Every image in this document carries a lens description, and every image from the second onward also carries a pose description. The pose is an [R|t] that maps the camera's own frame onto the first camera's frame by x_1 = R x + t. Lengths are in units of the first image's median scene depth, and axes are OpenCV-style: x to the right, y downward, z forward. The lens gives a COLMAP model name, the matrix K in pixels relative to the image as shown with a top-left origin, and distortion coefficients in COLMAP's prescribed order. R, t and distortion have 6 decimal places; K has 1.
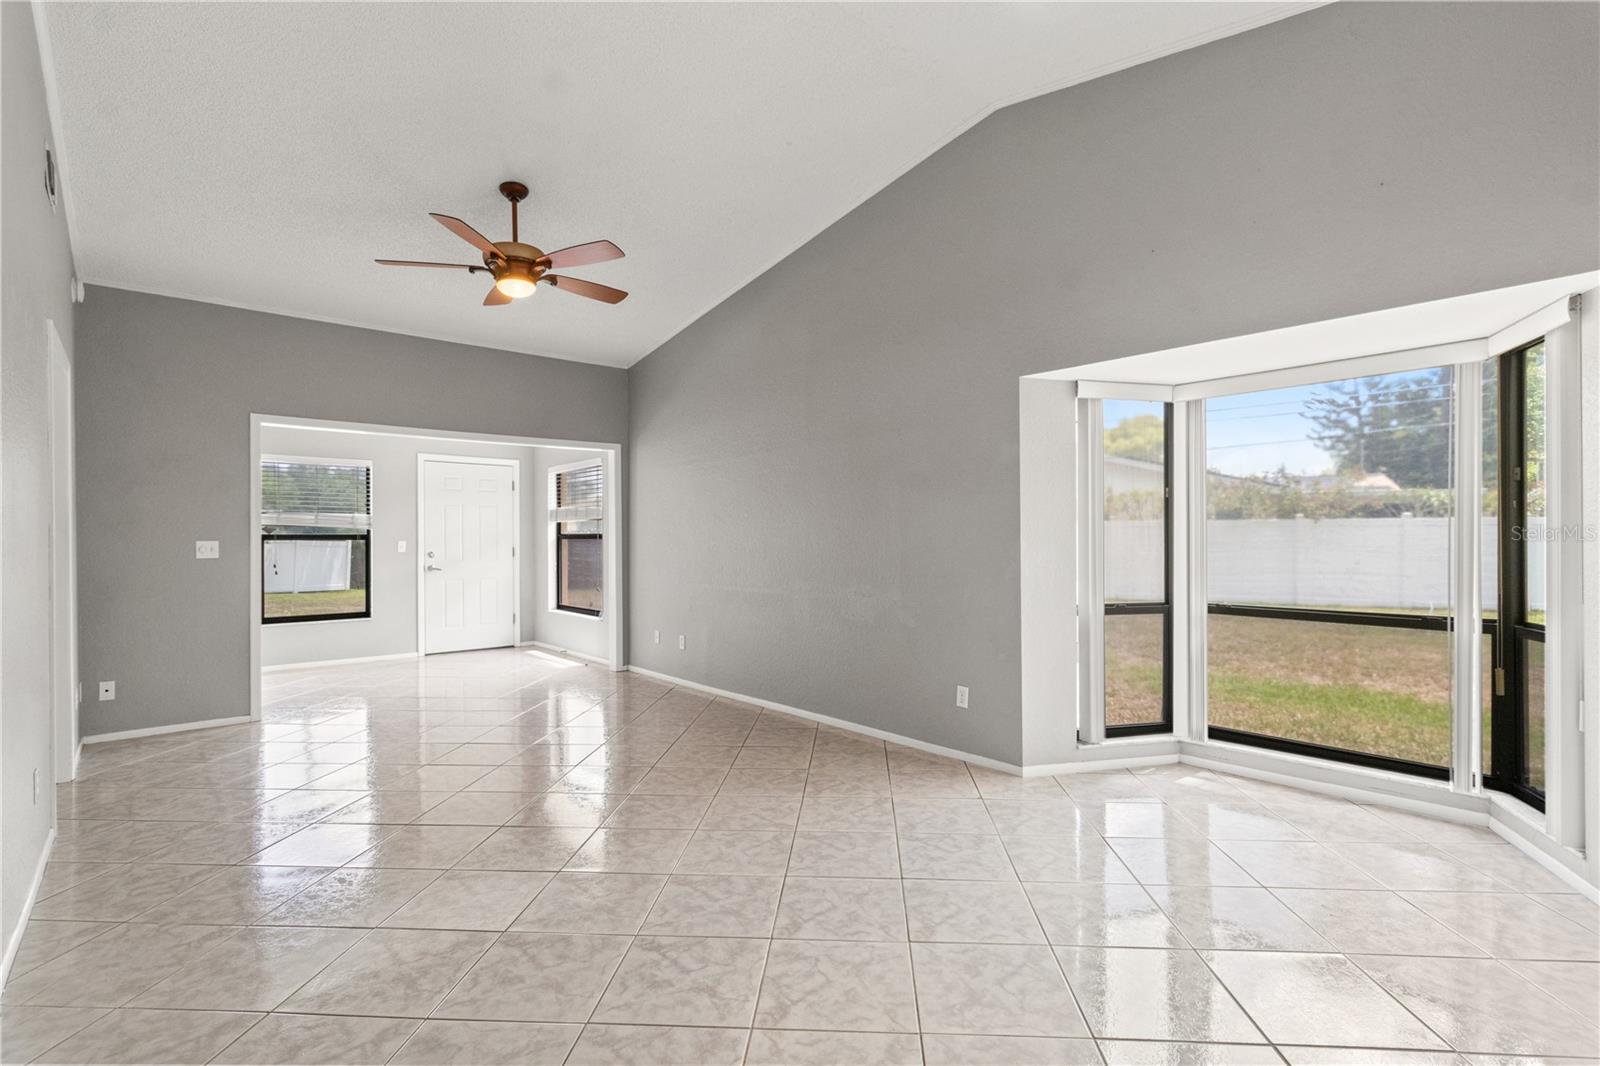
lens RADIAL K [[748.8, 0, 805.6], [0, 748.8, 542.1], [0, 0, 1]] dist [0.002355, -0.000102]
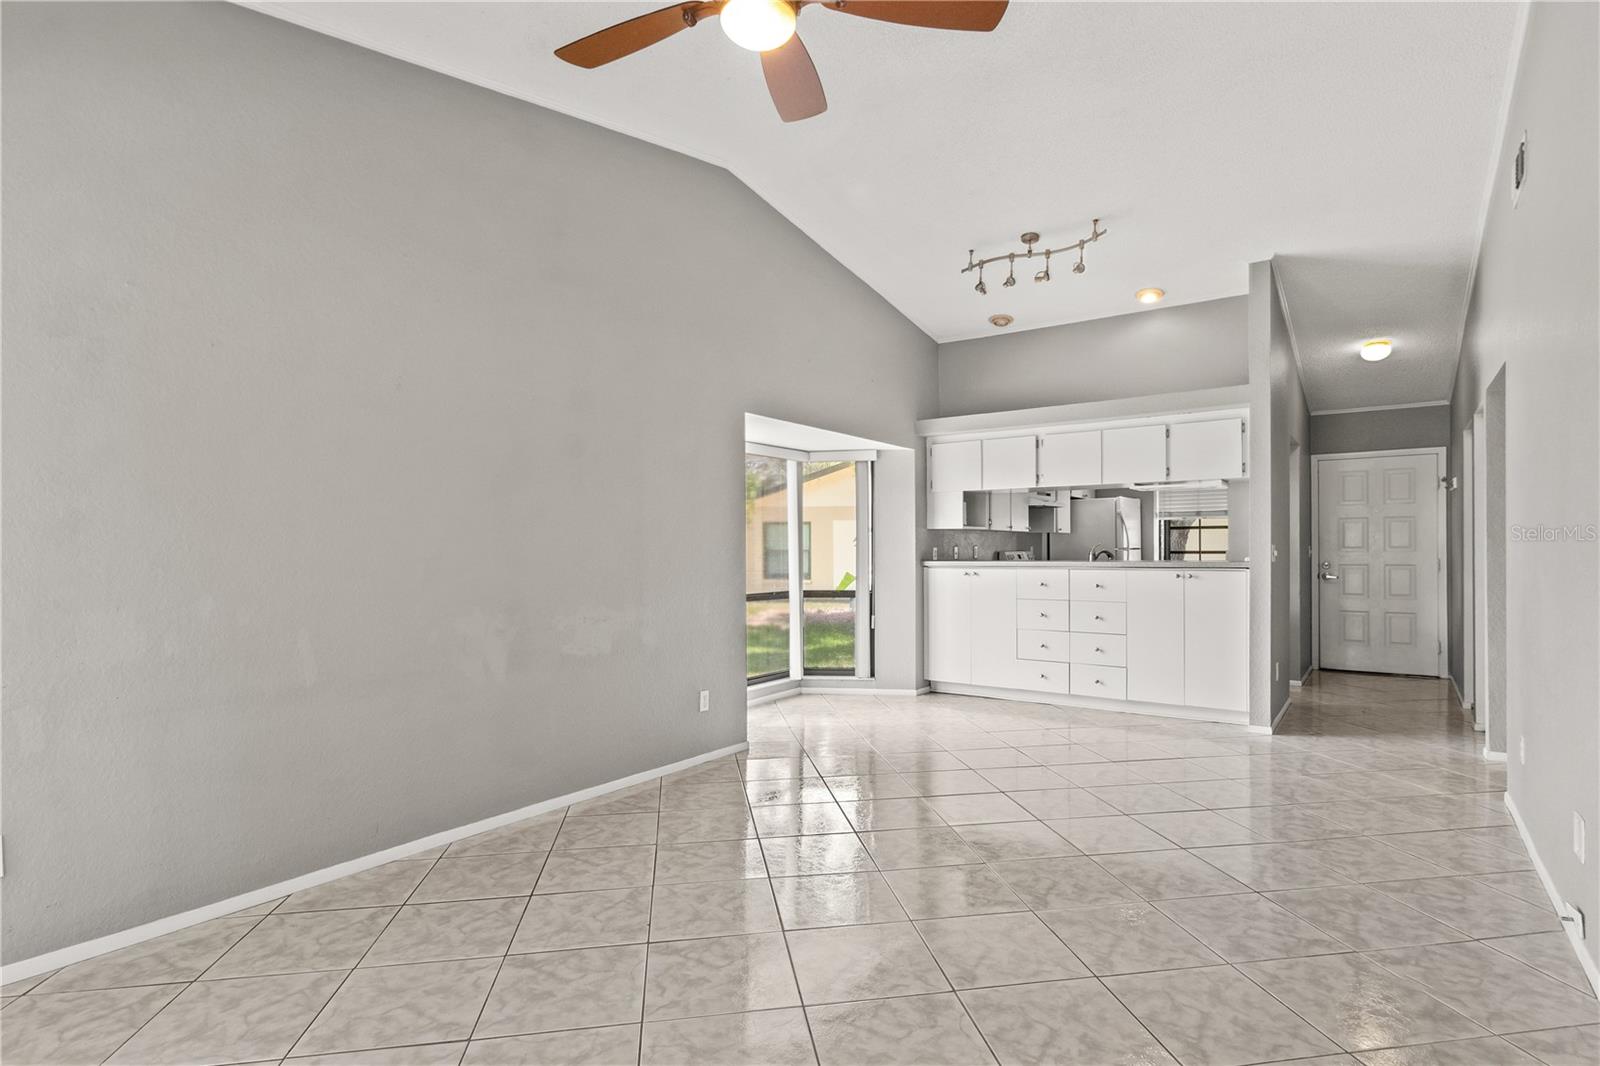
lens RADIAL K [[803.9, 0, 803.4], [0, 803.9, 554.5], [0, 0, 1]] dist [0.003241, 0.000981]
pose [[-0.229120, 0.001439, 0.973397, -0.906443], [0.011568, 0.999932, 0.001245, 0.003268], [-0.973329, 0.011545, -0.229121, 1.125234]]
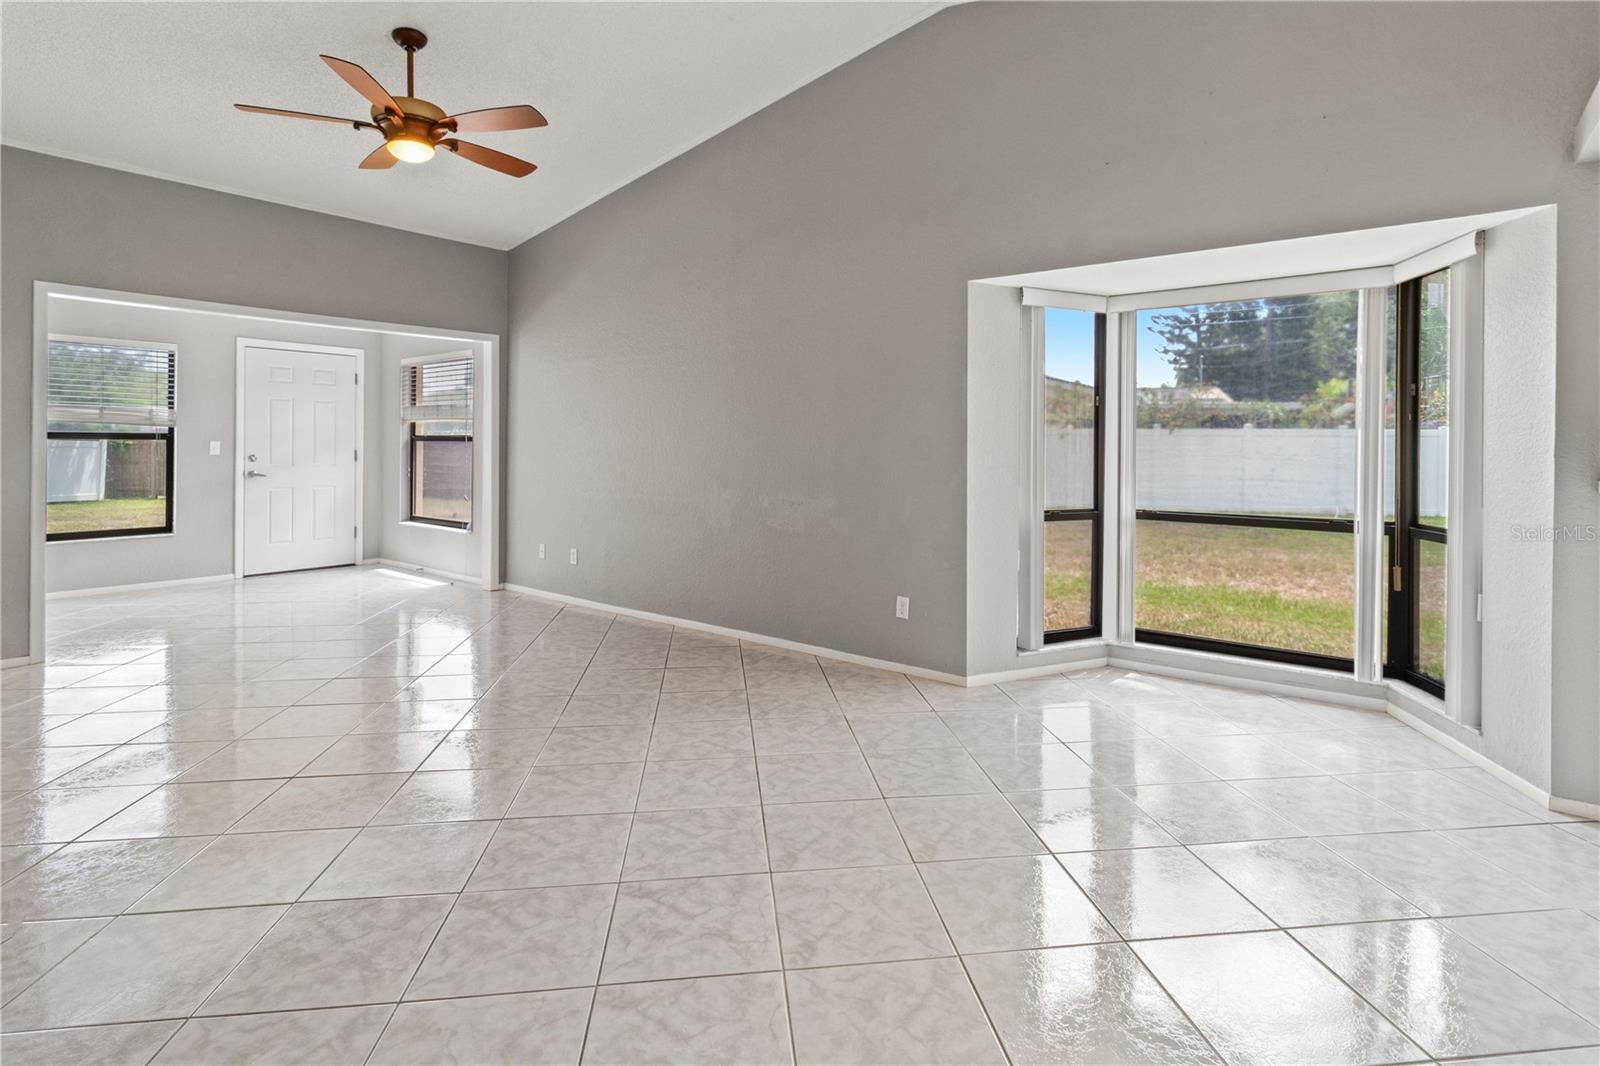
lens RADIAL K [[791.6, 0, 802.8], [0, 791.6, 447.2], [0, 0, 1]] dist [-0.000342, 0.000514]
pose [[0.982741, 0.008258, 0.184804, -0.110423], [-0.008199, 0.999966, -0.001082, 0.001047], [-0.184807, -0.000452, 0.982775, 0.015749]]
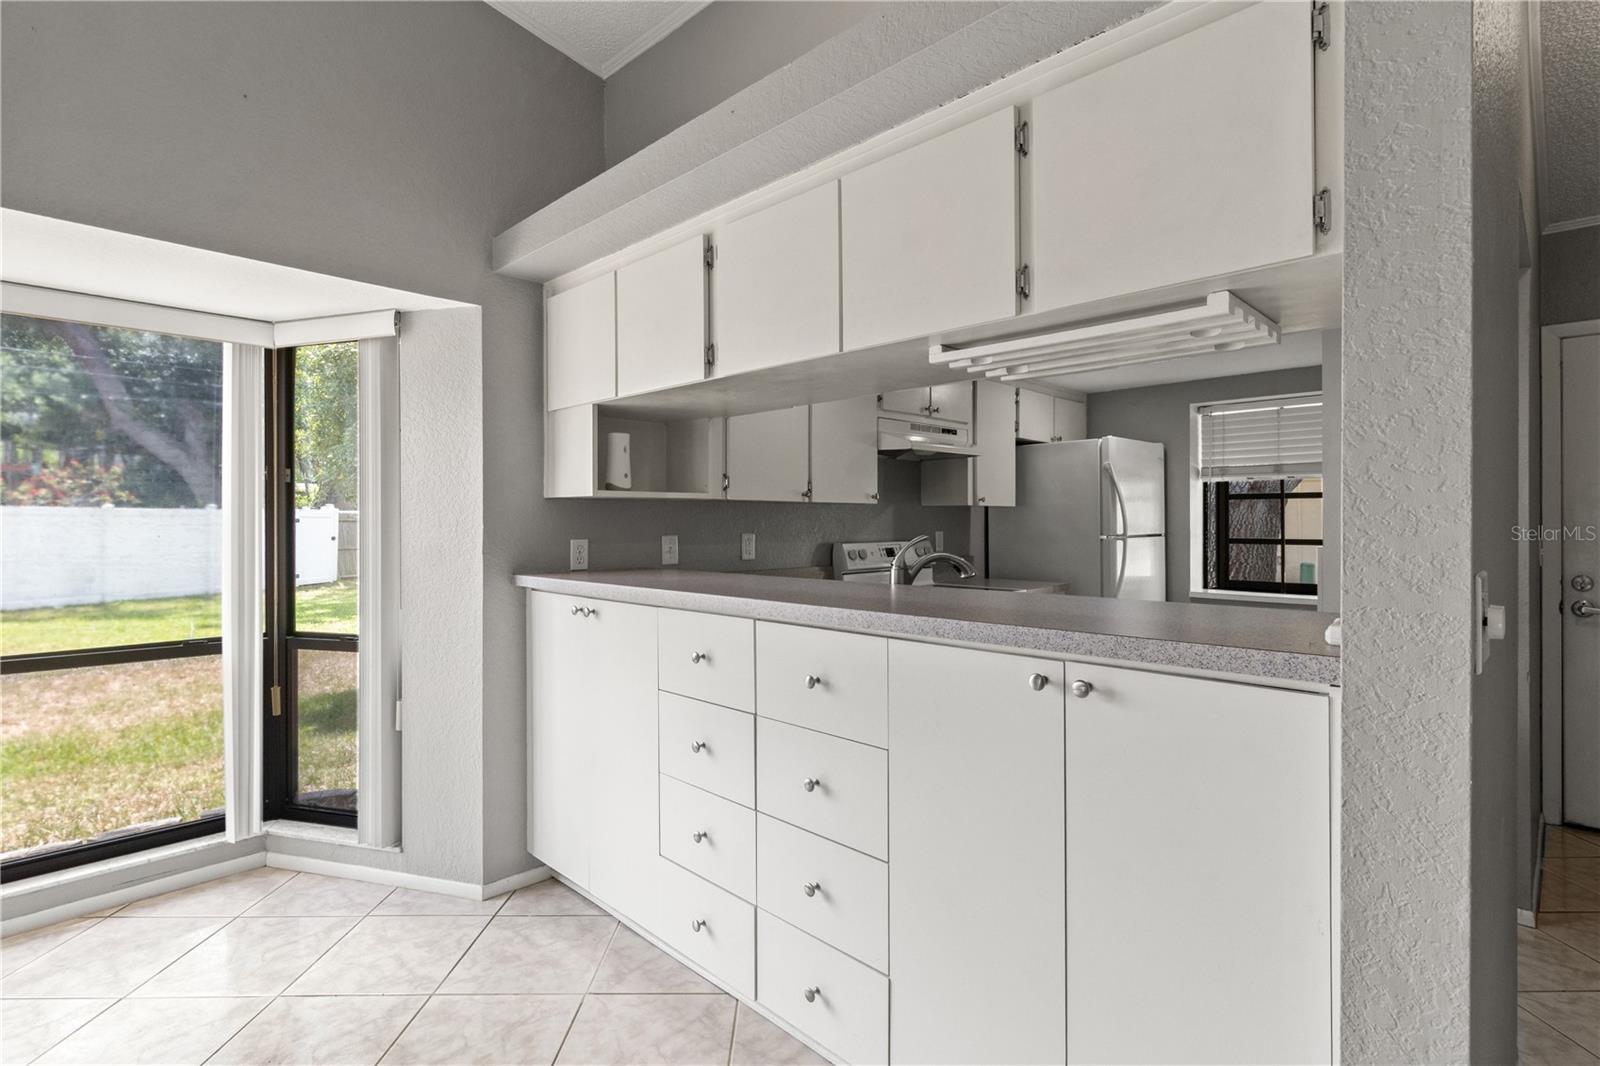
lens RADIAL K [[761.1, 0, 800.3], [0, 761.1, 523.1], [0, 0, 1]] dist [0.002464, 0.001191]
pose [[-0.071913, 0.002703, 0.997407, -0.039872], [0.007193, 0.999972, -0.002192, -0.018656], [-0.997385, 0.007017, -0.071930, 0.319173]]
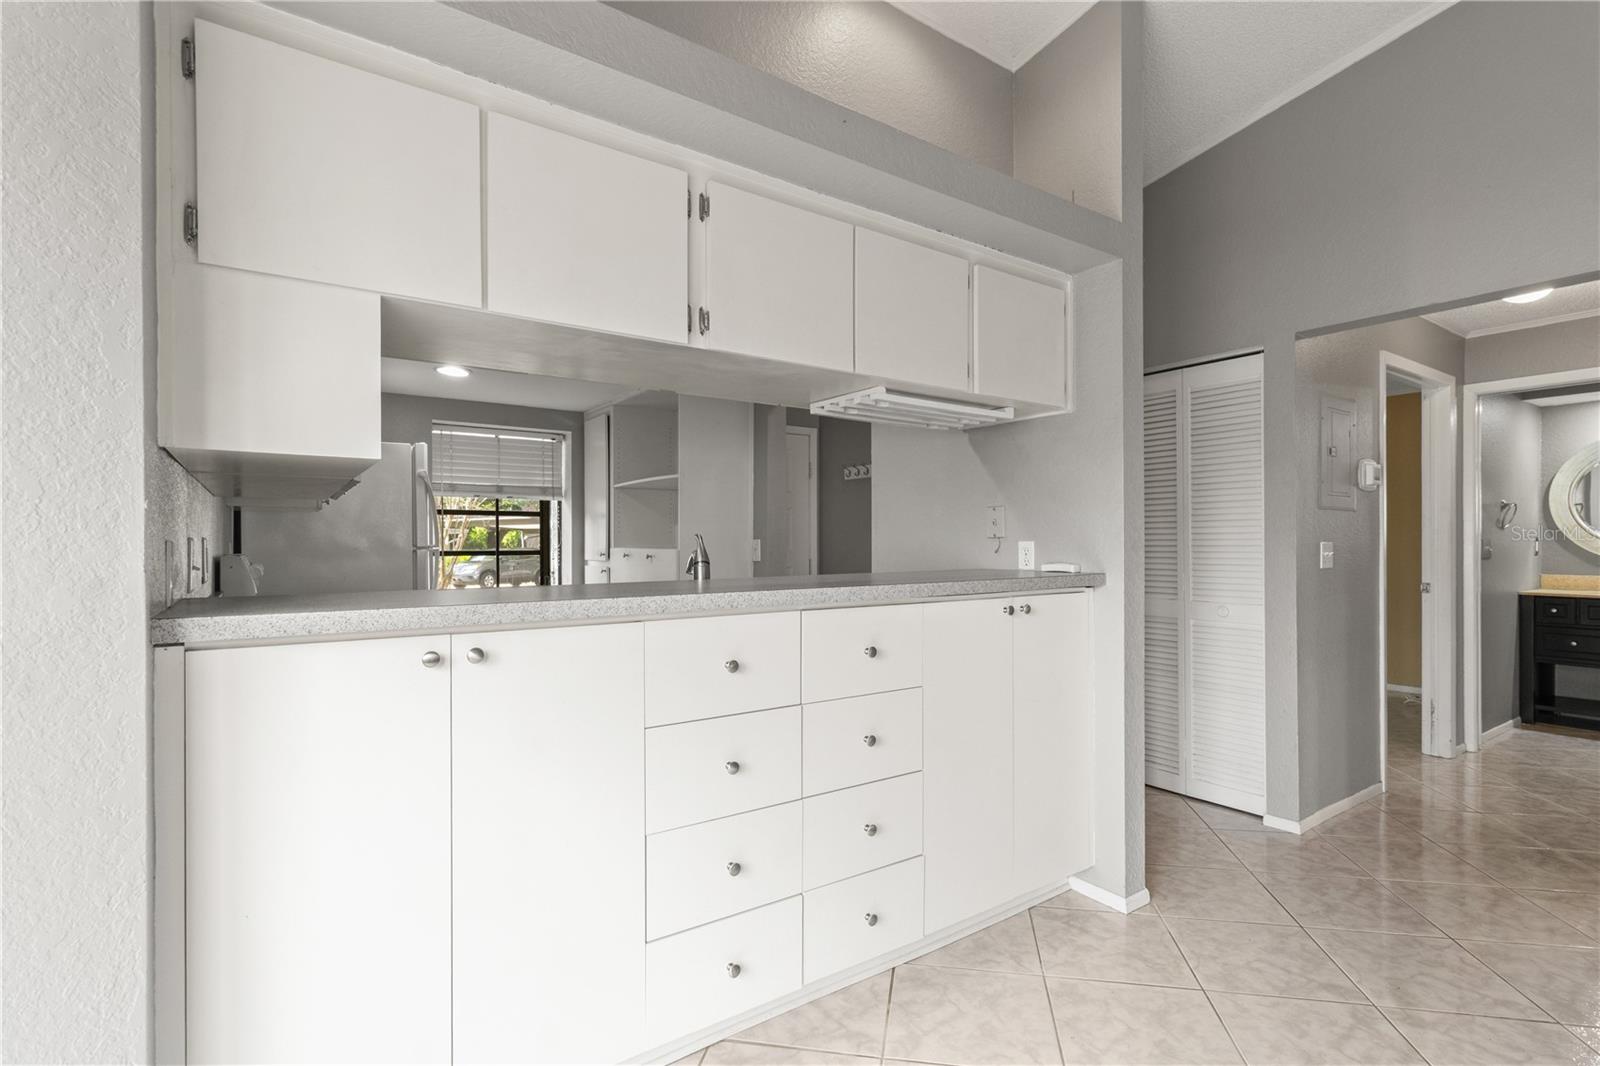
lens RADIAL K [[765.0, 0, 806.8], [0, 765.0, 541.2], [0, 0, 1]] dist [-0.000815, 0.000105]
pose [[-0.994718, 0.009519, 0.102208, 0.366382], [0.009843, 0.999948, 0.002666, -0.005291], [-0.102177, 0.003658, -0.994760, 0.775363]]
